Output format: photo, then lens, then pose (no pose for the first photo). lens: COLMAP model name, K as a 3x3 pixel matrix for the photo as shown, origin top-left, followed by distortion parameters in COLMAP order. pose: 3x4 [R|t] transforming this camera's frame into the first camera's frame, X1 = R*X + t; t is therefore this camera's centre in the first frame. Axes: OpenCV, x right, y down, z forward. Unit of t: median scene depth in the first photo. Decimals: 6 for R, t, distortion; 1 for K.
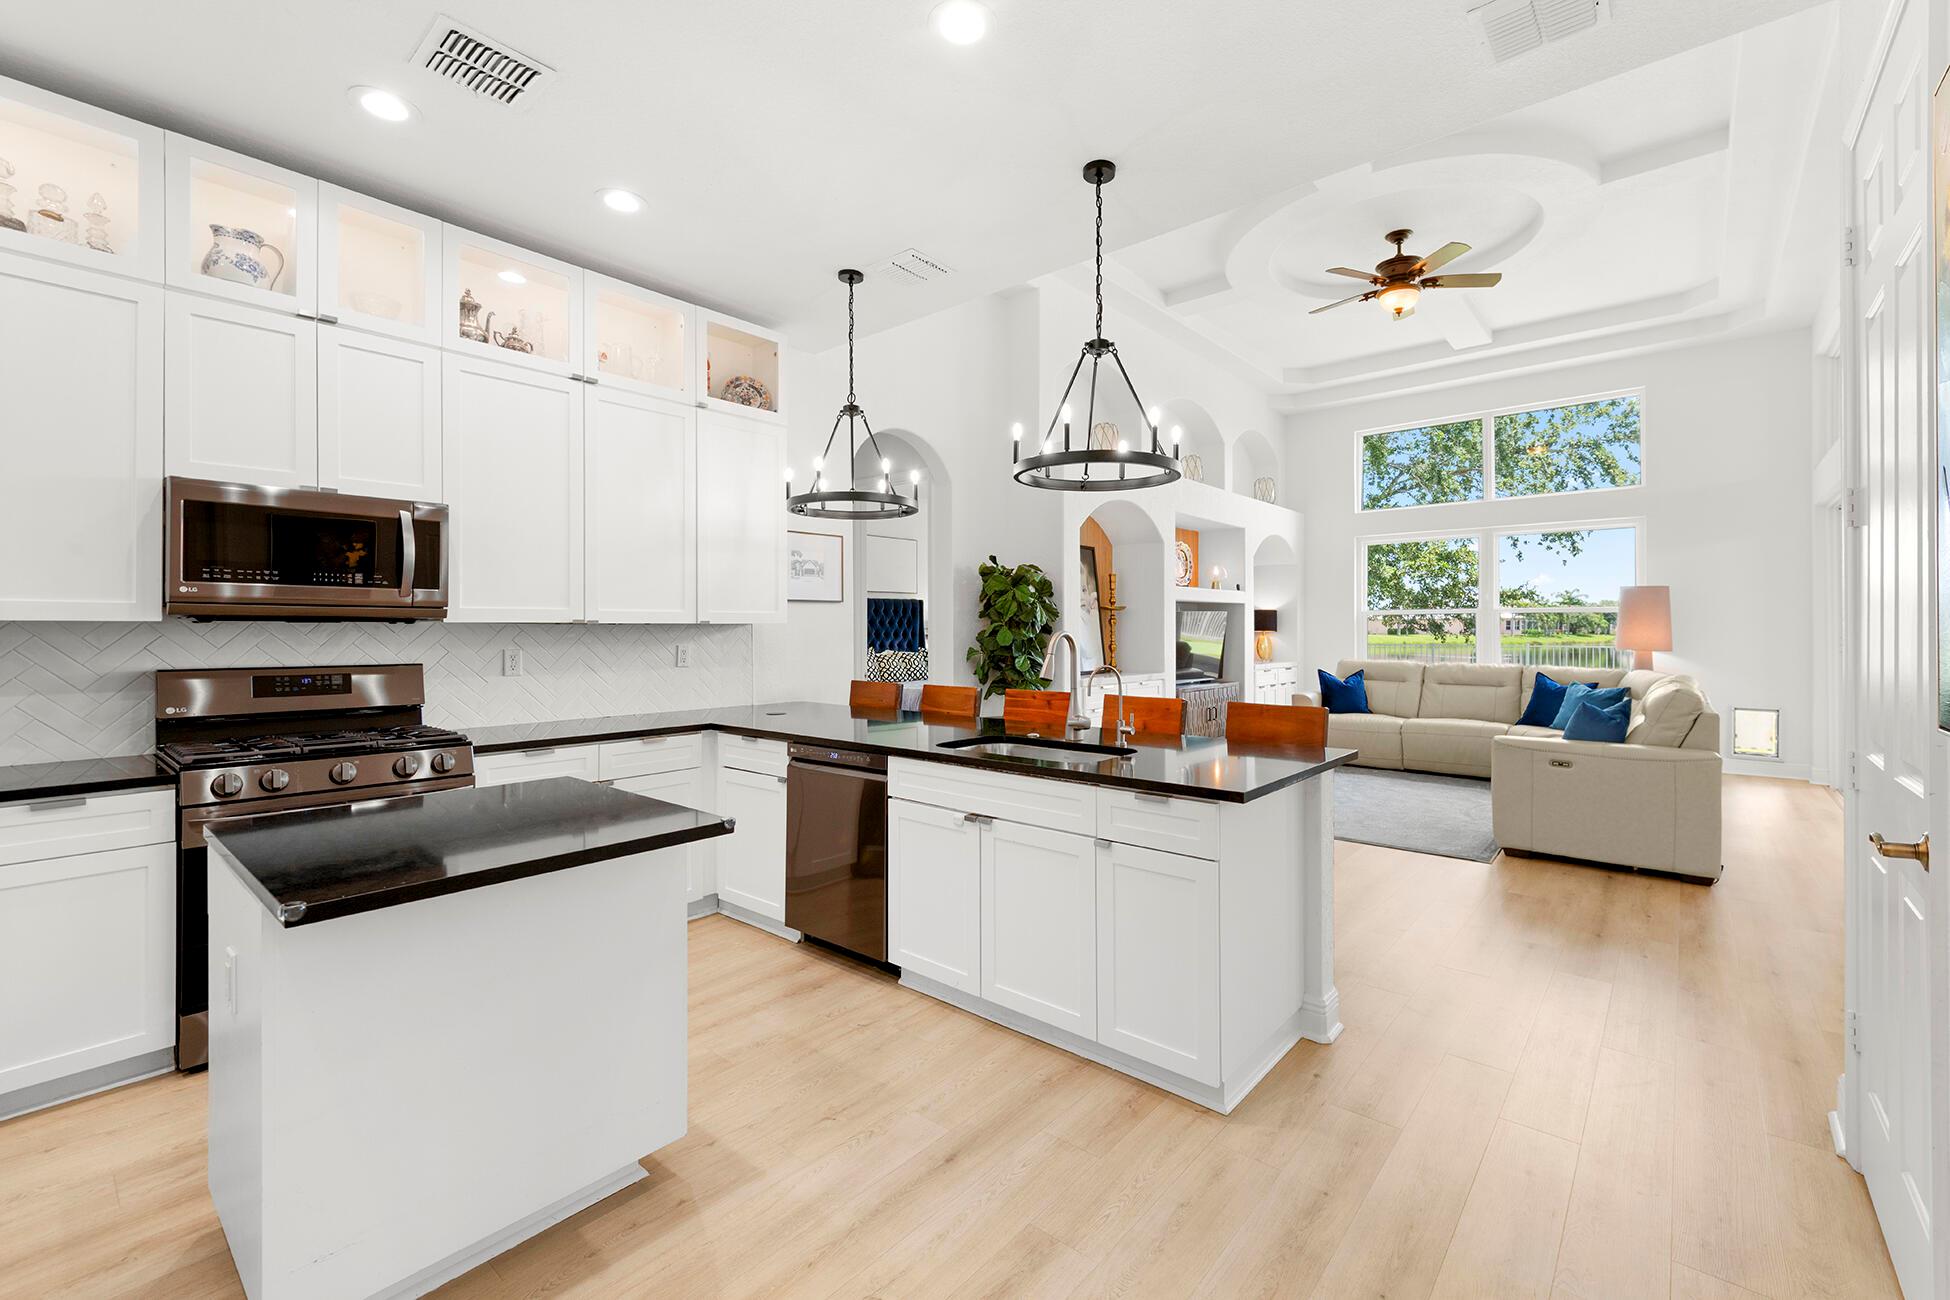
lens RADIAL K [[811.4, 0, 978.2], [0, 811.4, 637.4], [0, 0, 1]] dist [0.004573, -0.000263]
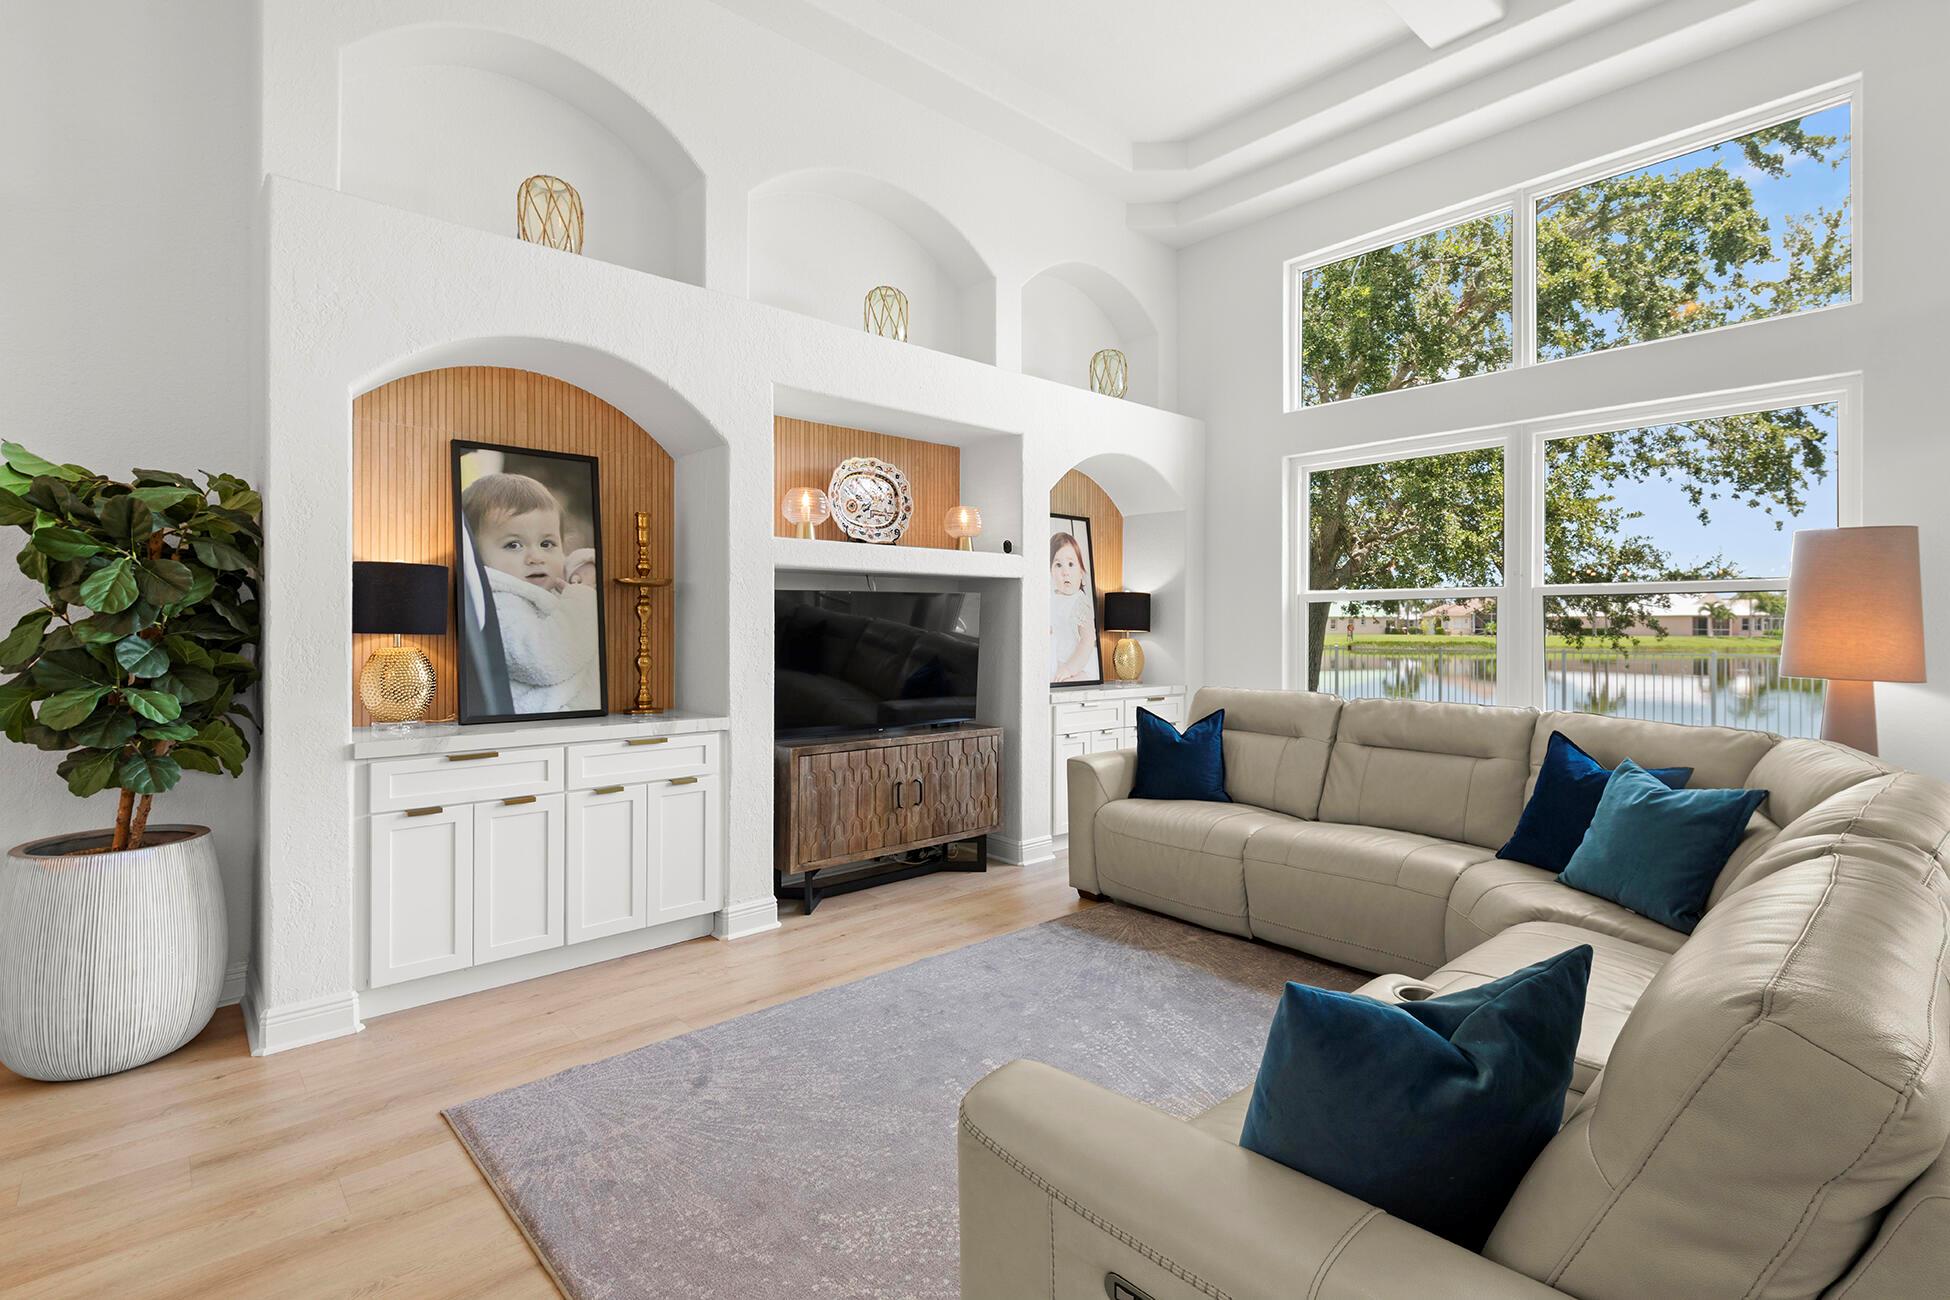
lens RADIAL K [[920.3, 0, 974.2], [0, 920.3, 635.9], [0, 0, 1]] dist [0.017456, -0.000010]
pose [[0.993025, 0.002782, -0.117867, 0.539372], [-0.003043, 0.999993, -0.002035, -0.004507], [0.117861, 0.002379, 0.993027, 0.593296]]
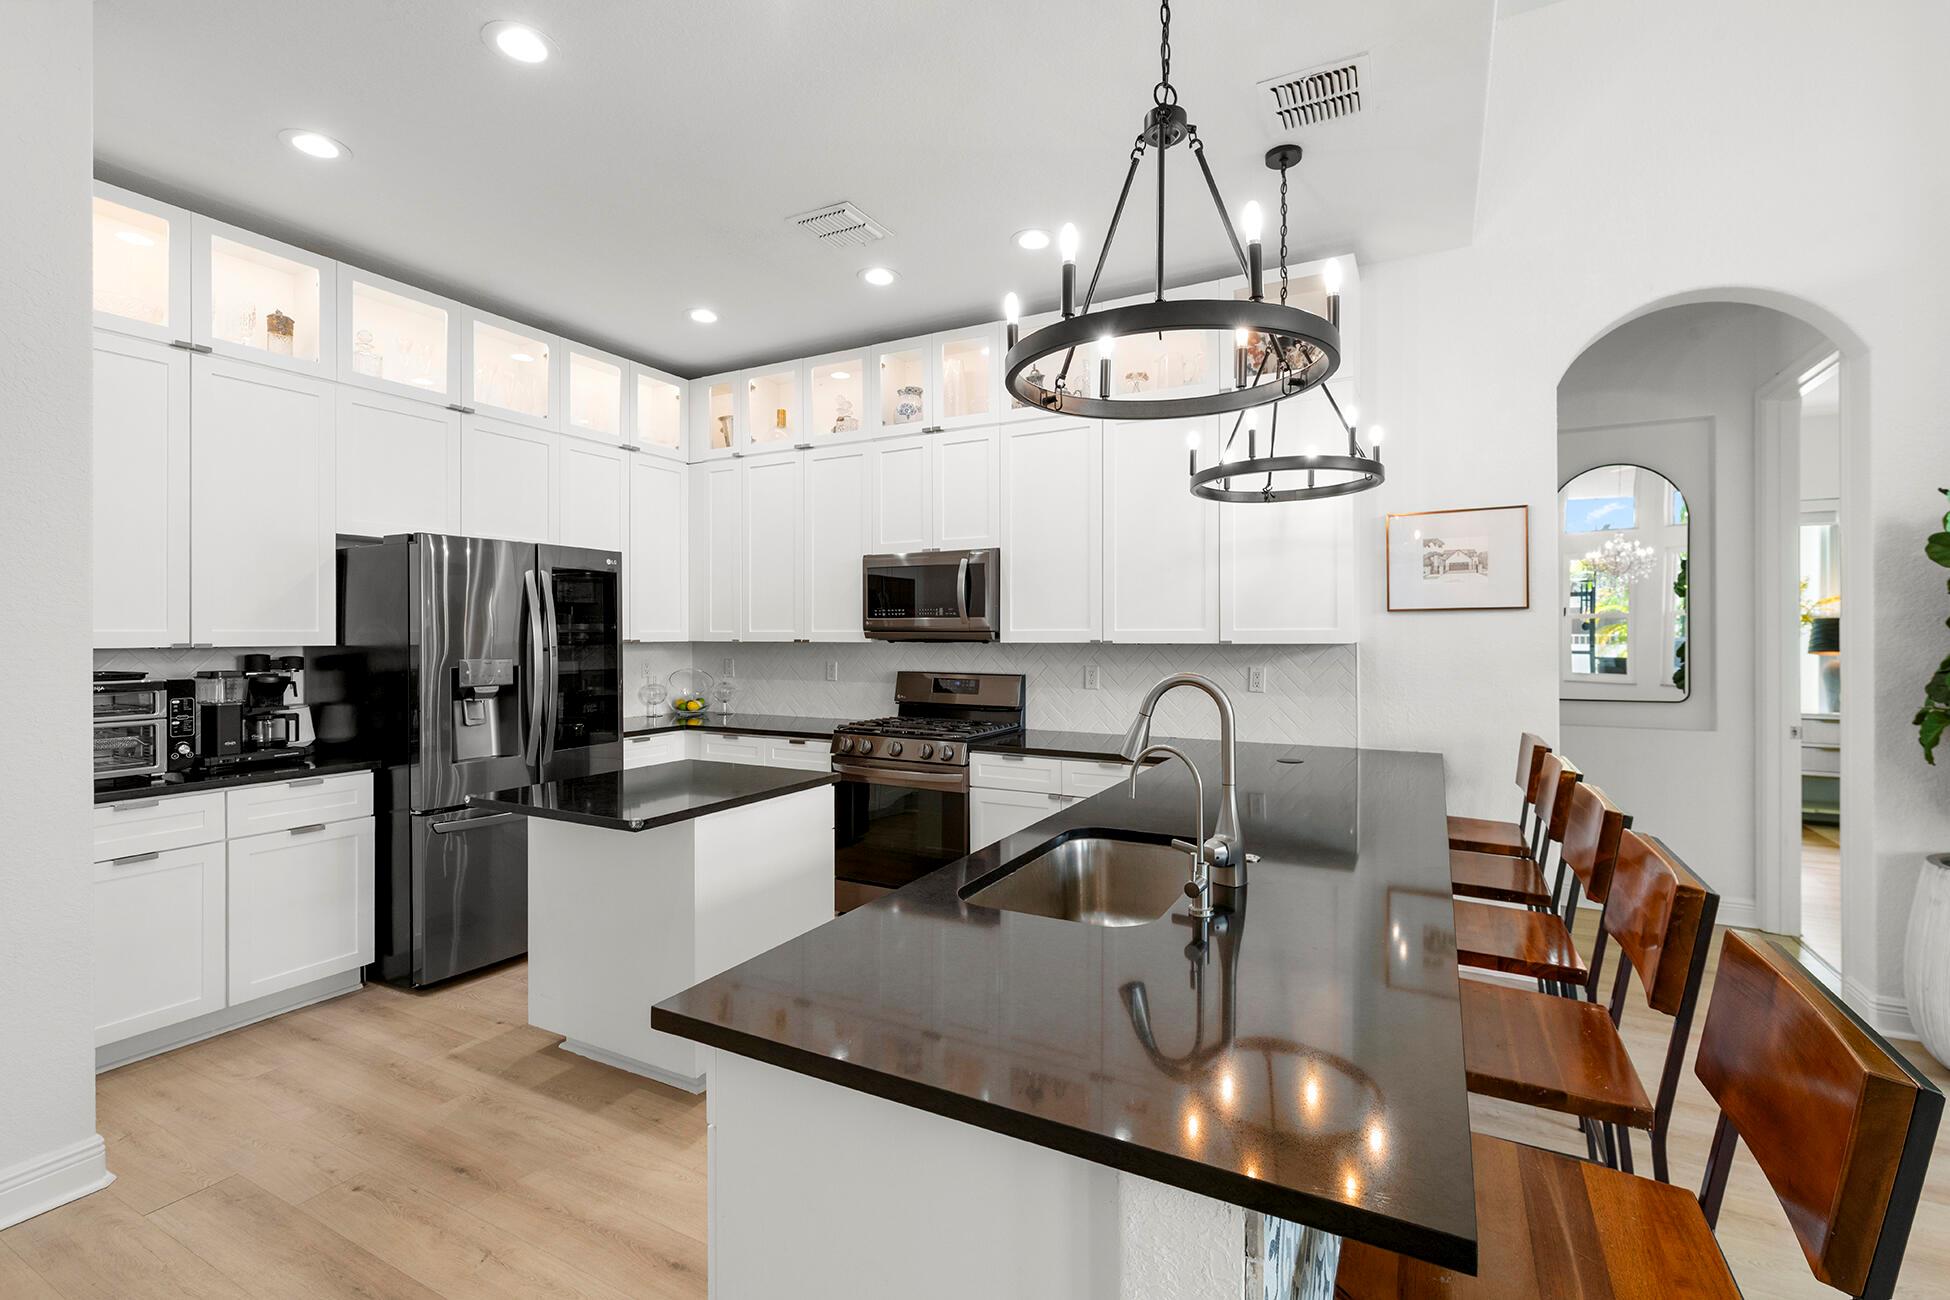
lens RADIAL K [[804.3, 0, 973.2], [0, 804.3, 646.4], [0, 0, 1]] dist [0.000111, -0.000261]
pose [[0.259121, 0.006154, -0.965825, 0.296259], [-0.010769, 0.999936, 0.003482, -0.009578], [0.965785, 0.009499, 0.259170, 0.364117]]
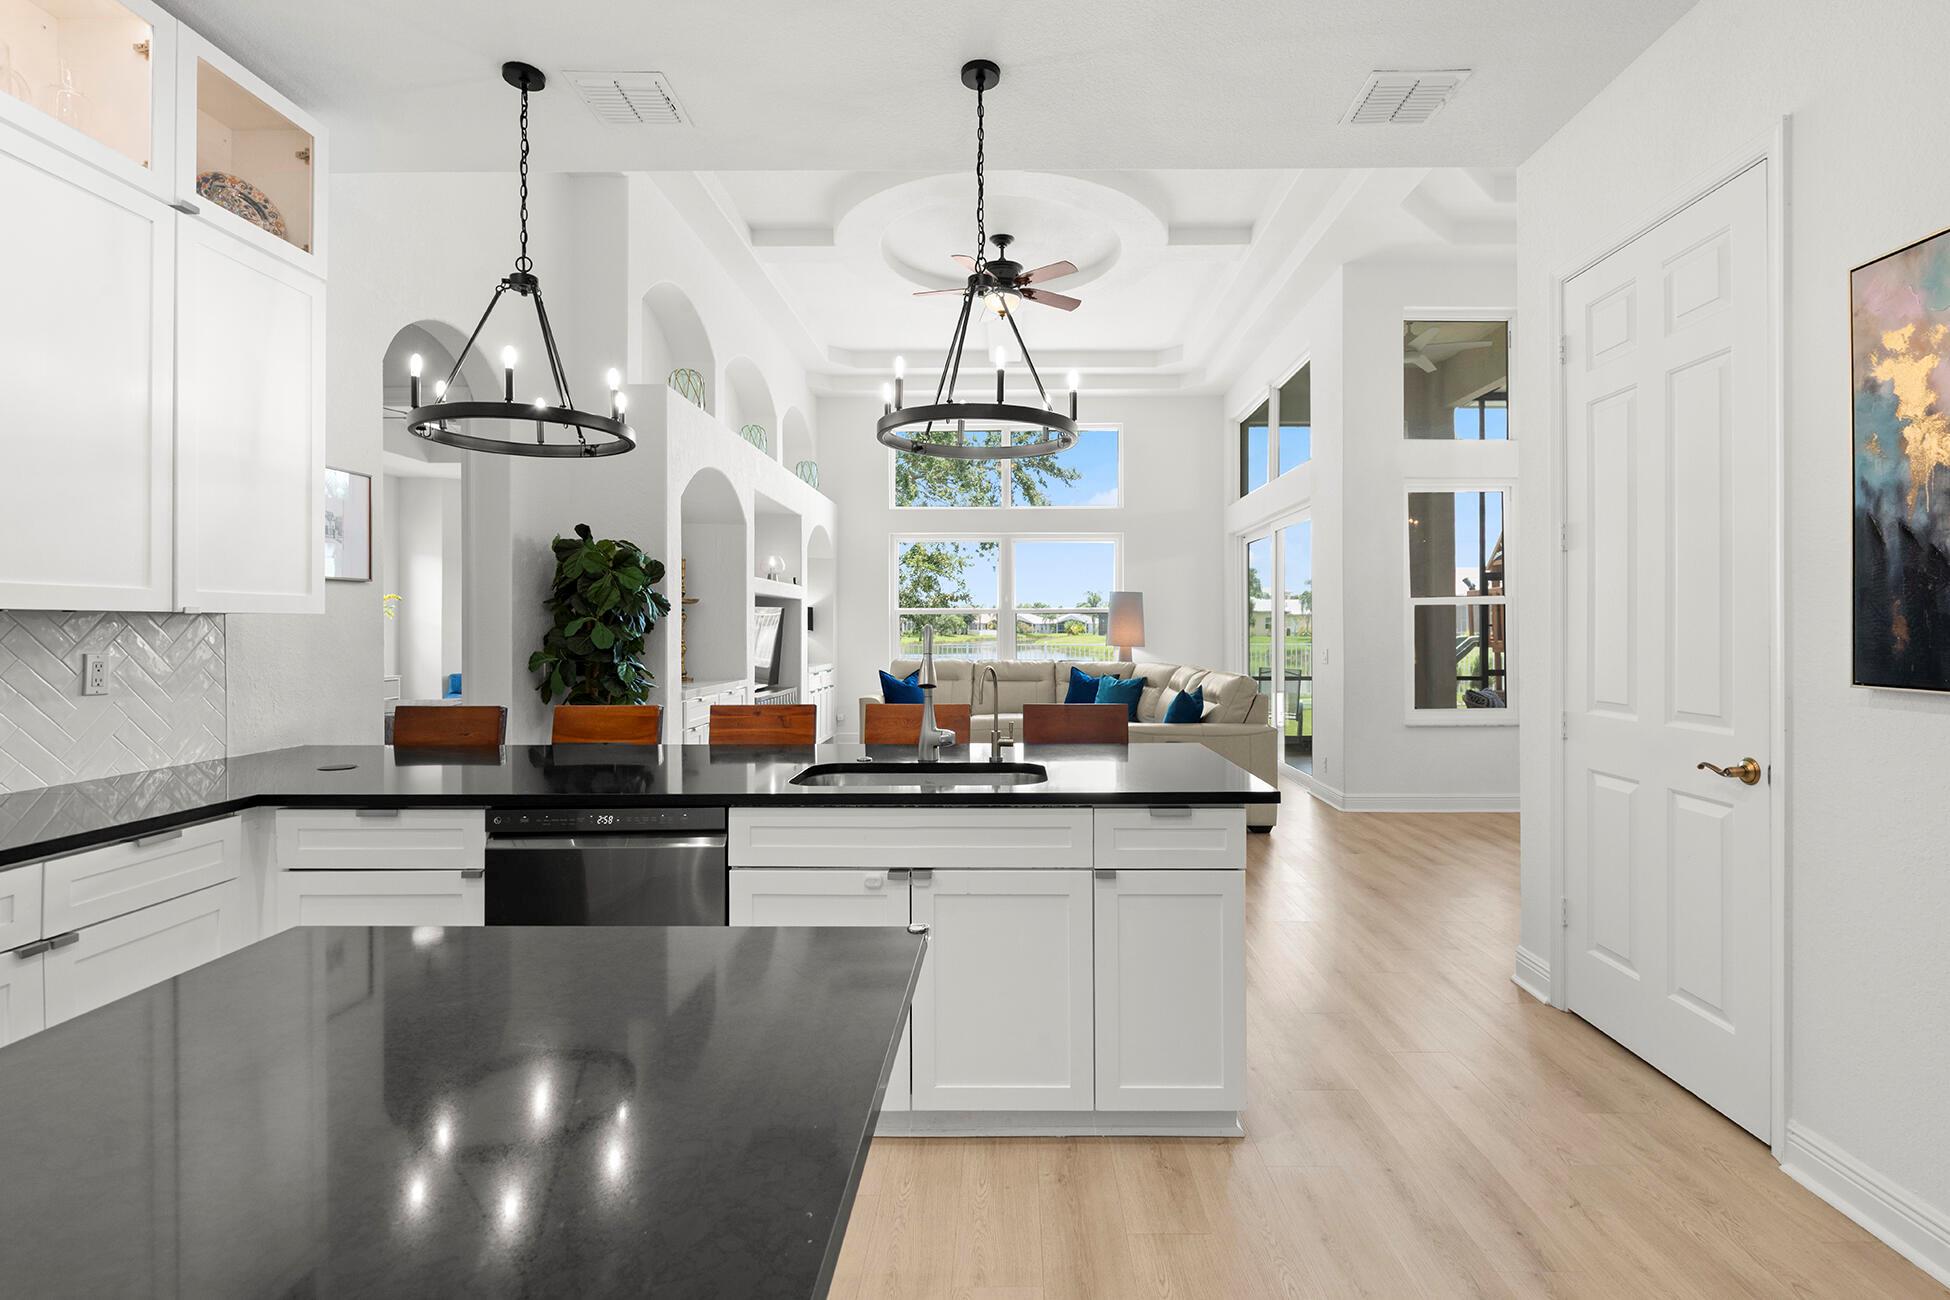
lens RADIAL K [[908.7, 0, 994.3], [0, 908.7, 636.1], [0, 0, 1]] dist [-0.004501, -0.000398]
pose [[0.767256, -0.004926, 0.641321, -0.221286], [0.007547, 0.999971, -0.001348, 0.002504], [-0.641296, 0.005875, 0.767271, 0.140843]]
